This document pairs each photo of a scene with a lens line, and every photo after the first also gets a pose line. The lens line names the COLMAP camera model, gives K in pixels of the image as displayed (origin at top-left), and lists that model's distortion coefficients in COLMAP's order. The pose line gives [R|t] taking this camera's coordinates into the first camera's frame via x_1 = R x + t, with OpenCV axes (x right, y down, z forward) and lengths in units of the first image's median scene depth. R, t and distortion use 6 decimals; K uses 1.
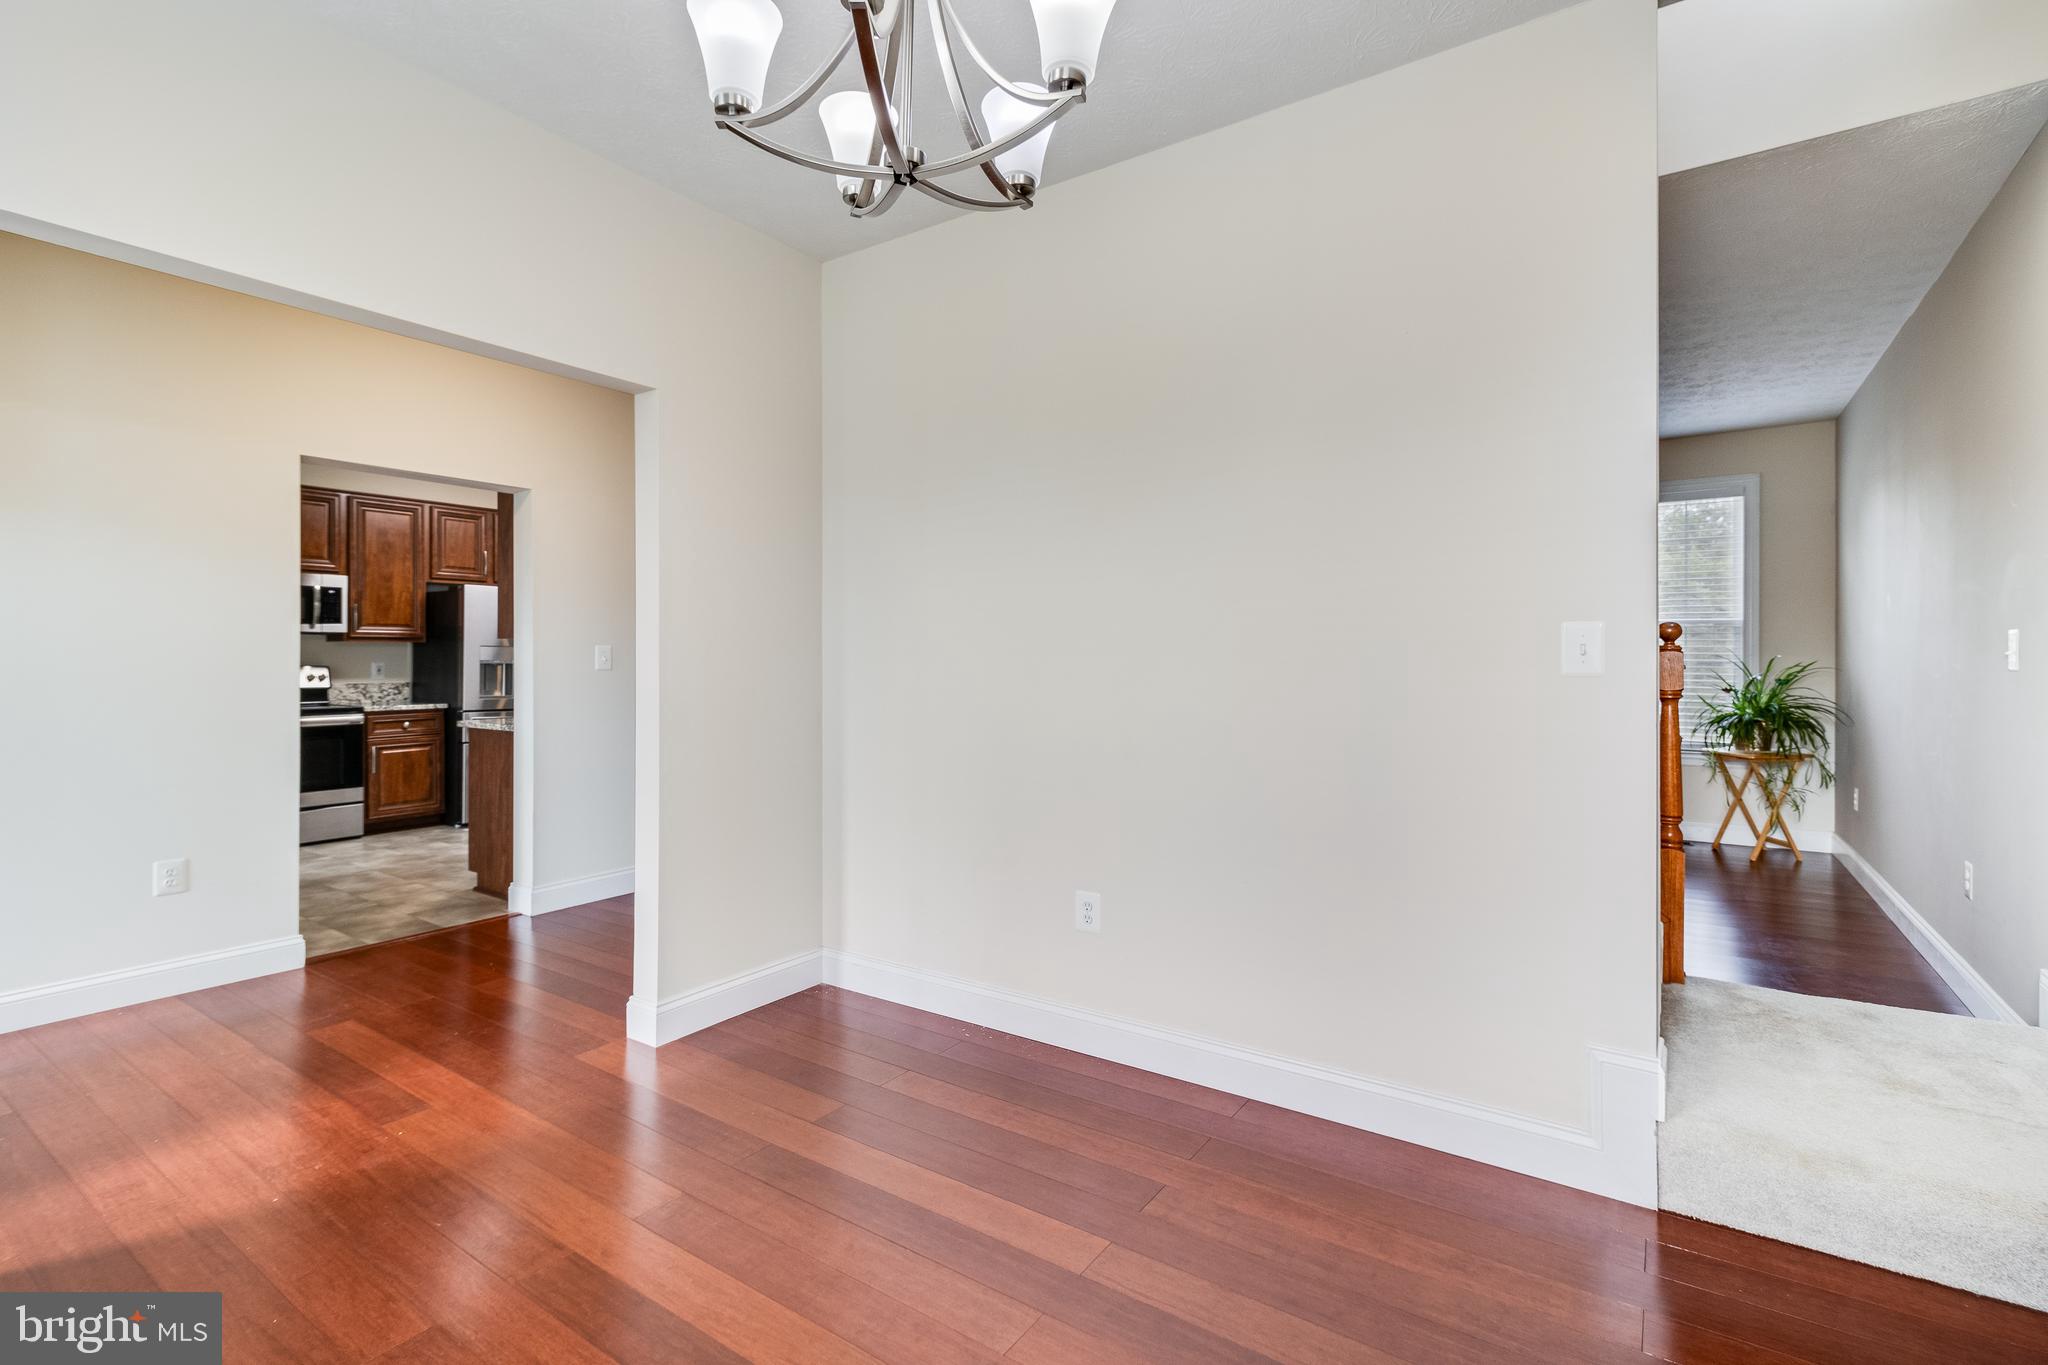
lens RADIAL K [[942.5, 0, 1038.5], [0, 942.5, 668.3], [0, 0, 1]] dist [-0.000264, 0.001748]
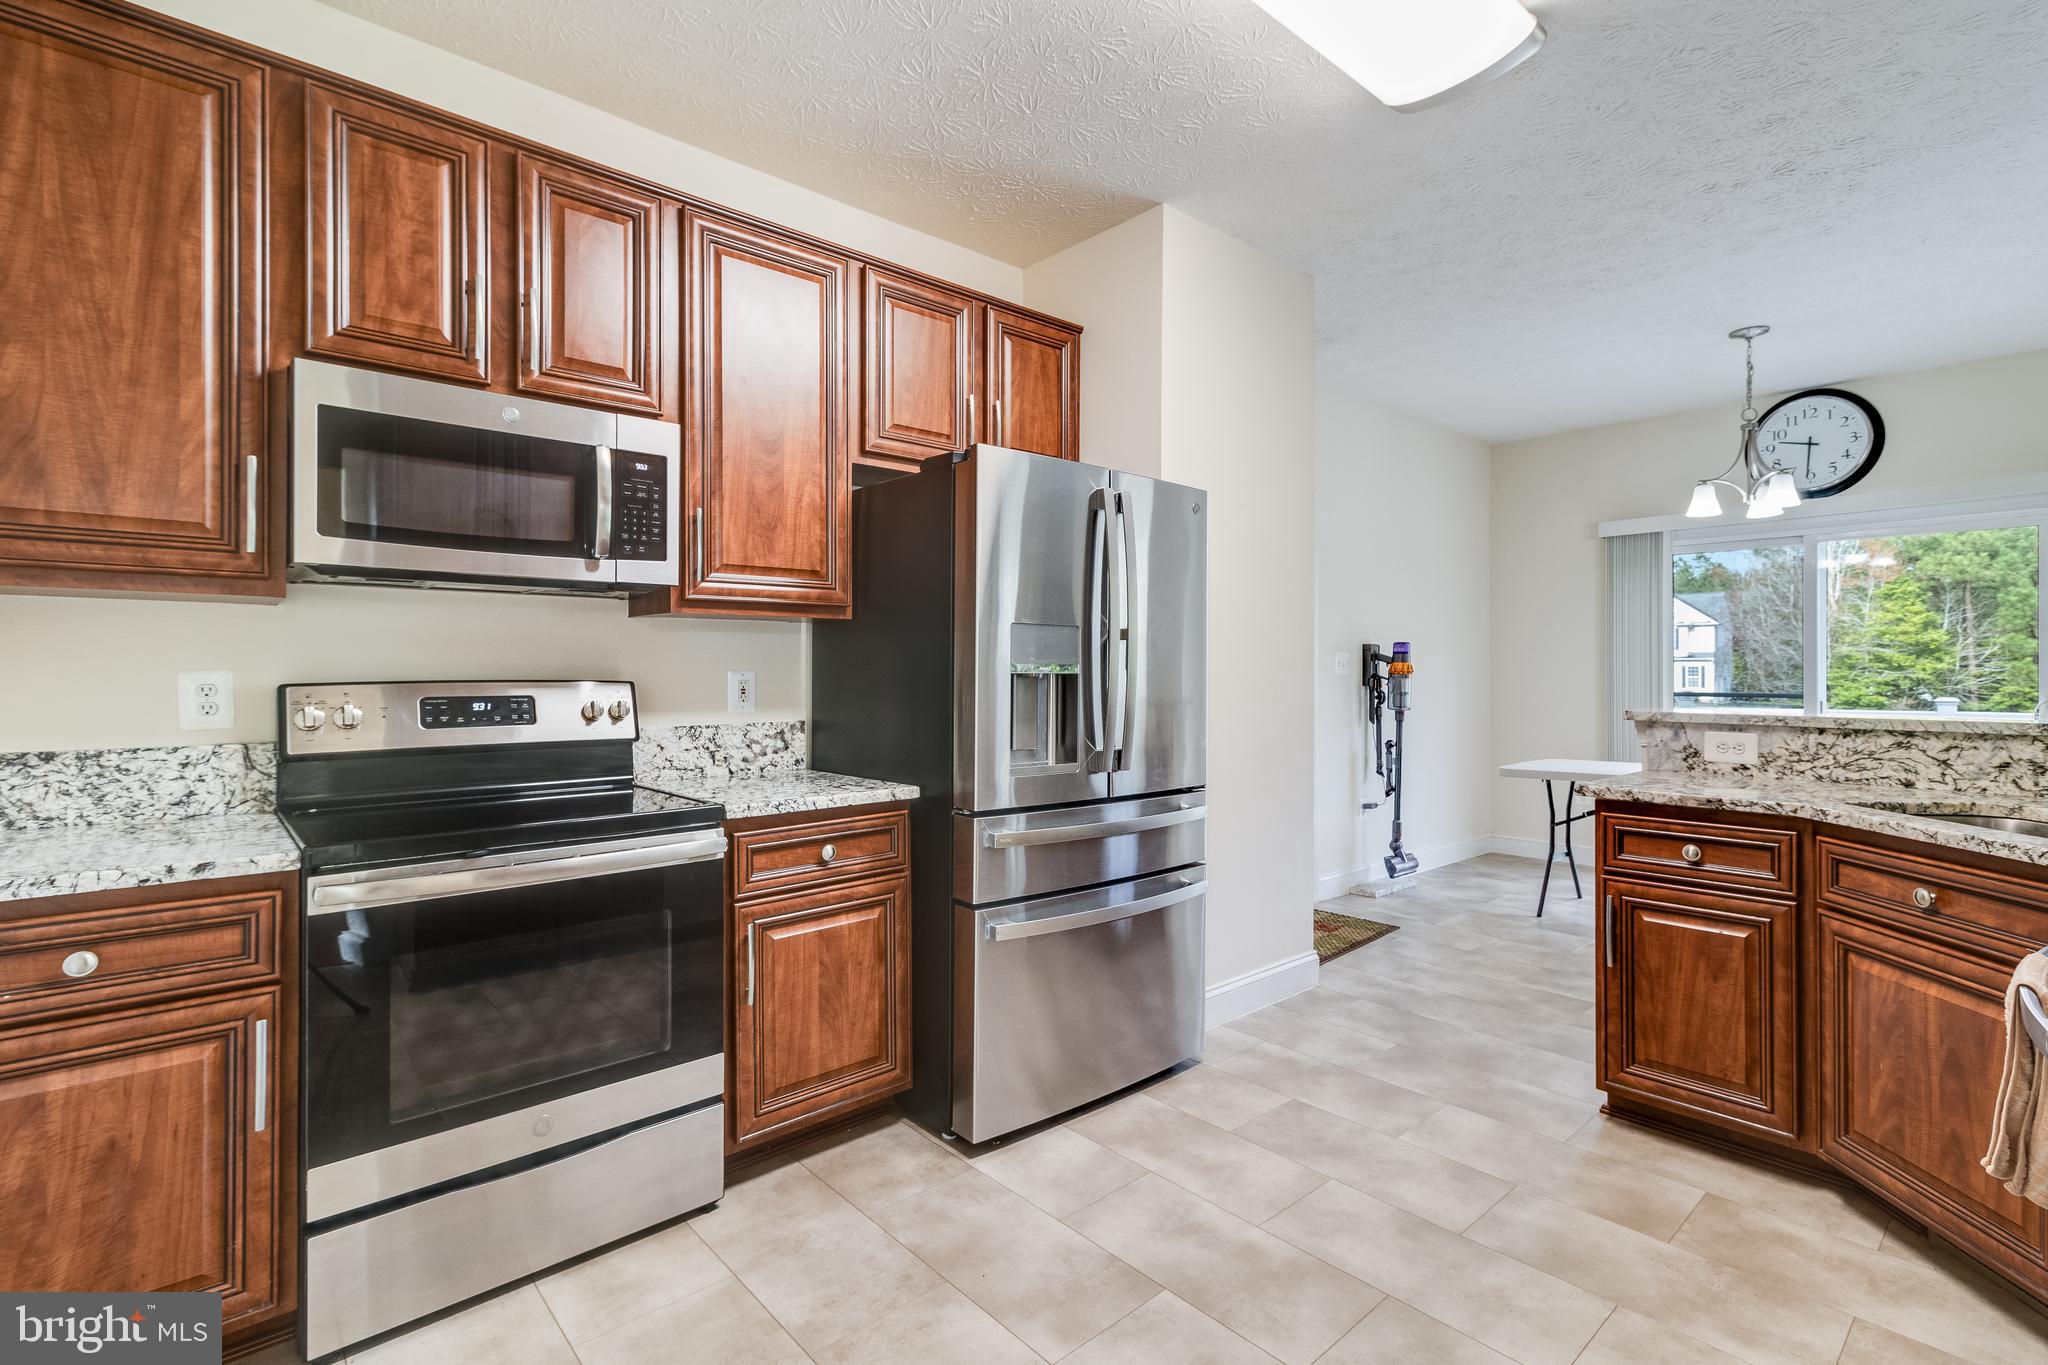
lens RADIAL K [[942.5, 0, 1037.4], [0, 942.5, 673.0], [0, 0, 1]] dist [-0.000264, 0.001748]
pose [[0.971081, -0.001525, -0.238746, -0.511801], [0.000058, 0.999981, -0.006154, -0.003372], [0.238751, 0.005962, 0.971063, 0.680392]]
